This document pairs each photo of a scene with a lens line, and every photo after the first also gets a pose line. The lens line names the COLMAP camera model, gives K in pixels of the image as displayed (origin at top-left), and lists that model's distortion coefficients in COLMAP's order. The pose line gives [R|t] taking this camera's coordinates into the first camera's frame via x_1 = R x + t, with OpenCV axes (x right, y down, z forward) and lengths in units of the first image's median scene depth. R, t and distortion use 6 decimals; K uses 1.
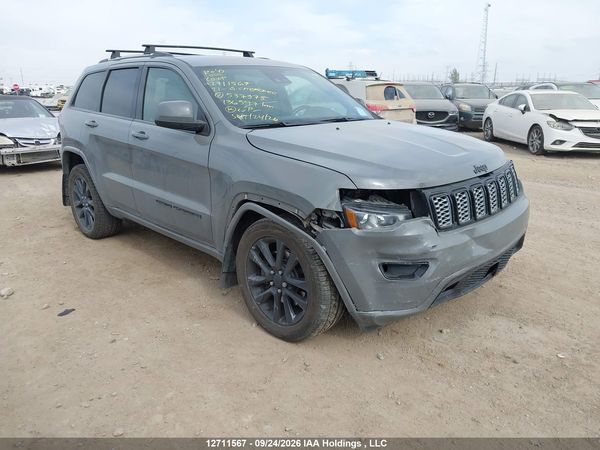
lens RADIAL K [[485.0, 0, 297.4], [0, 485.0, 234.7], [0, 0, 1]] dist [0.062087, -0.102103]
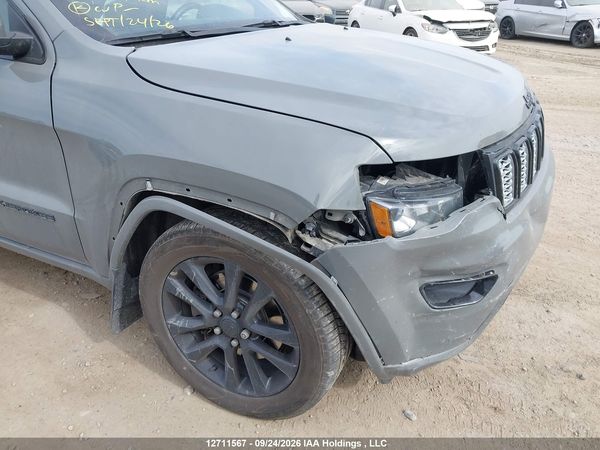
lens RADIAL K [[485.0, 0, 297.4], [0, 485.0, 234.7], [0, 0, 1]] dist [0.062087, -0.102103]
pose [[0.949814, -0.143962, 0.277719, -0.106676], [0.095183, 0.978717, 0.181808, -0.104783], [-0.297982, -0.146249, 0.943302, 0.454413]]
